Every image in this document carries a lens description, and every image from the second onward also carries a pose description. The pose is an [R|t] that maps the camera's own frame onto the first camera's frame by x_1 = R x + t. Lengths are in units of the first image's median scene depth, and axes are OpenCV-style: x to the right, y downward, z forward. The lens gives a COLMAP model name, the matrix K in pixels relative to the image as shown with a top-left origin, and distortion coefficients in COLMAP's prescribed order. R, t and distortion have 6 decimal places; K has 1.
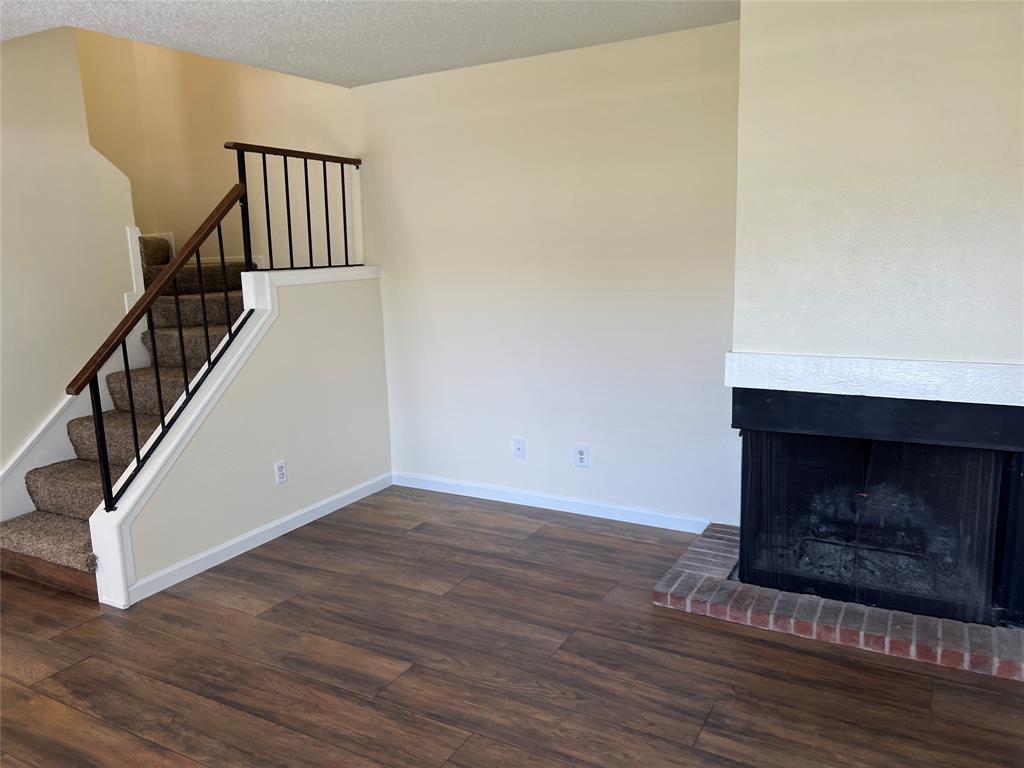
lens RADIAL K [[787.9, 0, 512.0], [0, 787.9, 384.0], [0, 0, 1]] dist [0.004050, -0.005164]
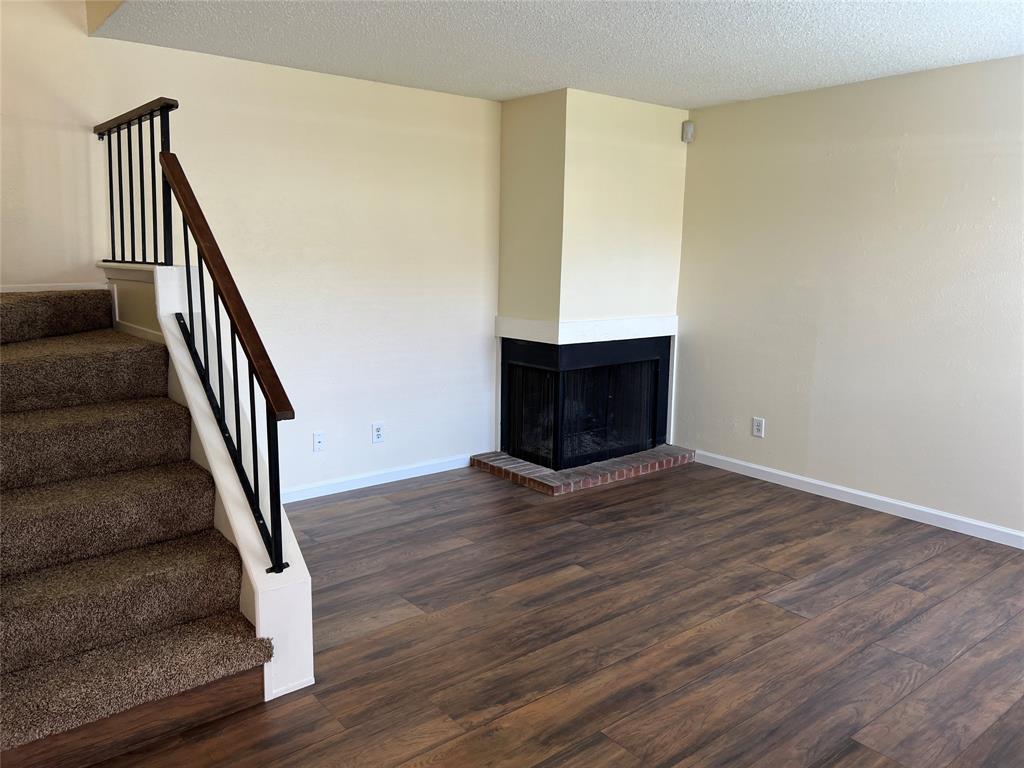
lens RADIAL K [[787.9, 0, 512.0], [0, 787.9, 384.0], [0, 0, 1]] dist [0.004050, -0.005164]
pose [[0.376383, -0.130313, 0.917254, -1.173808], [0.156250, 0.984805, 0.075795, -0.044750], [-0.913193, 0.114793, 0.391025, 0.498073]]
